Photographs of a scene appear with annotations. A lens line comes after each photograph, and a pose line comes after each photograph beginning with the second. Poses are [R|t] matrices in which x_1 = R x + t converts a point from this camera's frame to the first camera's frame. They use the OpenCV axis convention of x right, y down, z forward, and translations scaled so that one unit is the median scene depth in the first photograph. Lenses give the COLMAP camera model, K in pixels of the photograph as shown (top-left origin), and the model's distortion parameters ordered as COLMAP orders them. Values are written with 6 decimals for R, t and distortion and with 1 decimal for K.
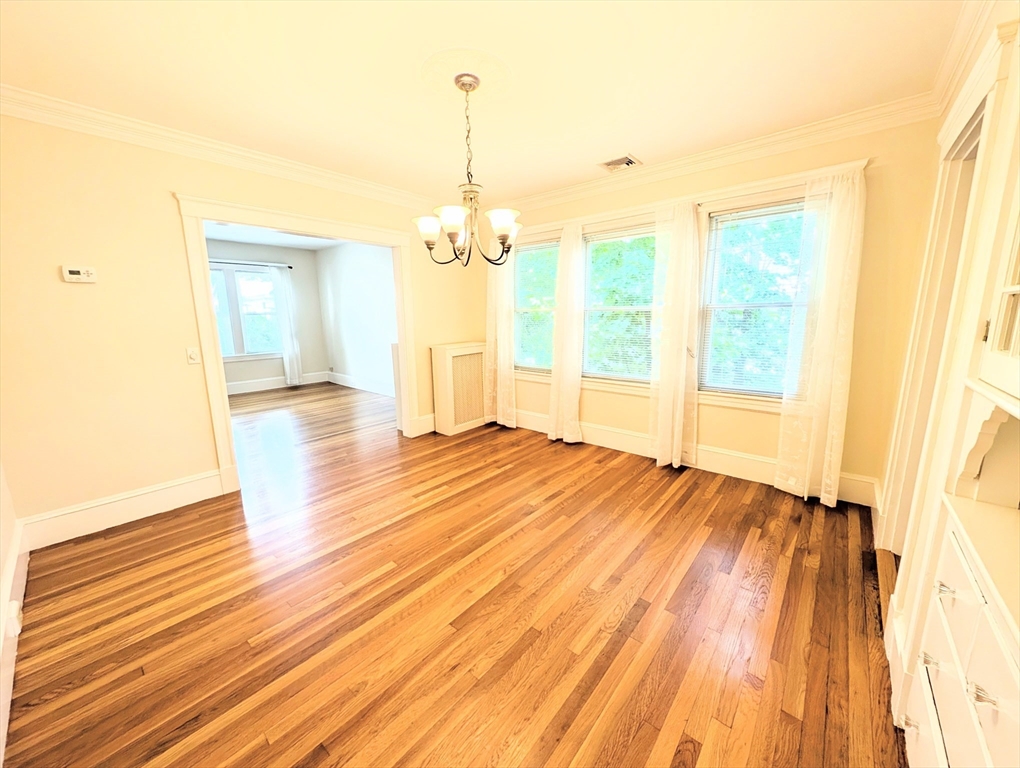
lens RADIAL K [[401.5, 0, 508.9], [0, 401.5, 387.6], [0, 0, 1]] dist [0.009570, -0.004650]
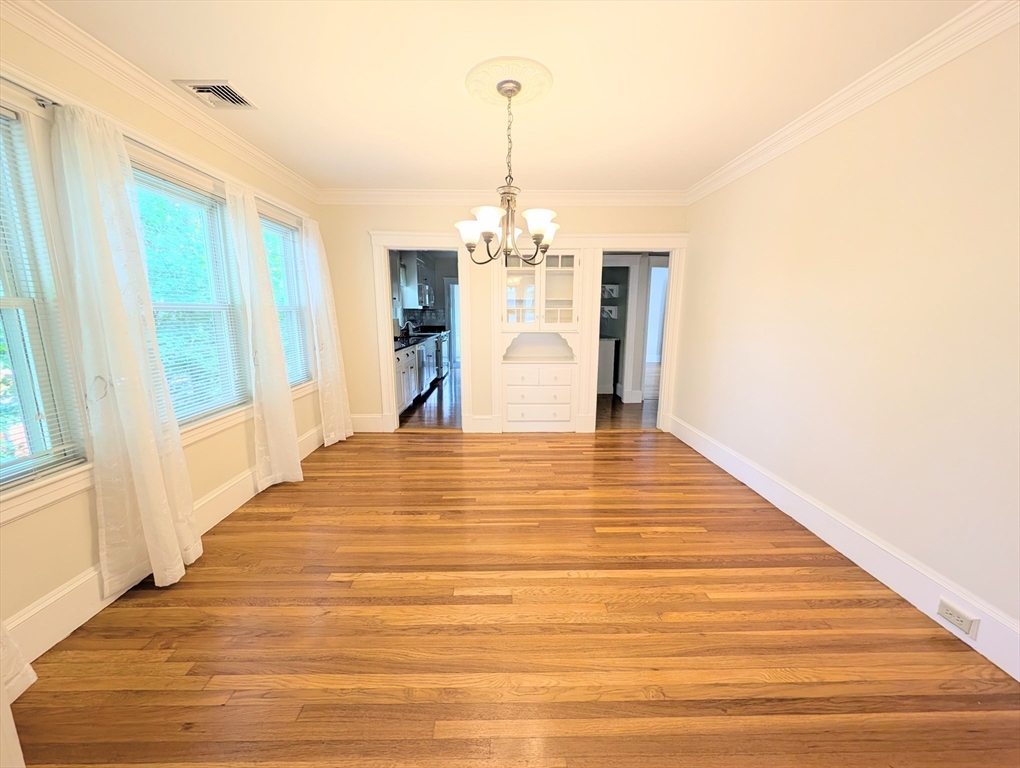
lens RADIAL K [[401.5, 0, 508.9], [0, 401.5, 387.6], [0, 0, 1]] dist [0.009570, -0.004650]
pose [[-0.690998, -0.121730, 0.712533, -0.931059], [0.137442, 0.945611, 0.294838, -0.335016], [-0.709670, 0.301665, -0.636684, 1.884715]]
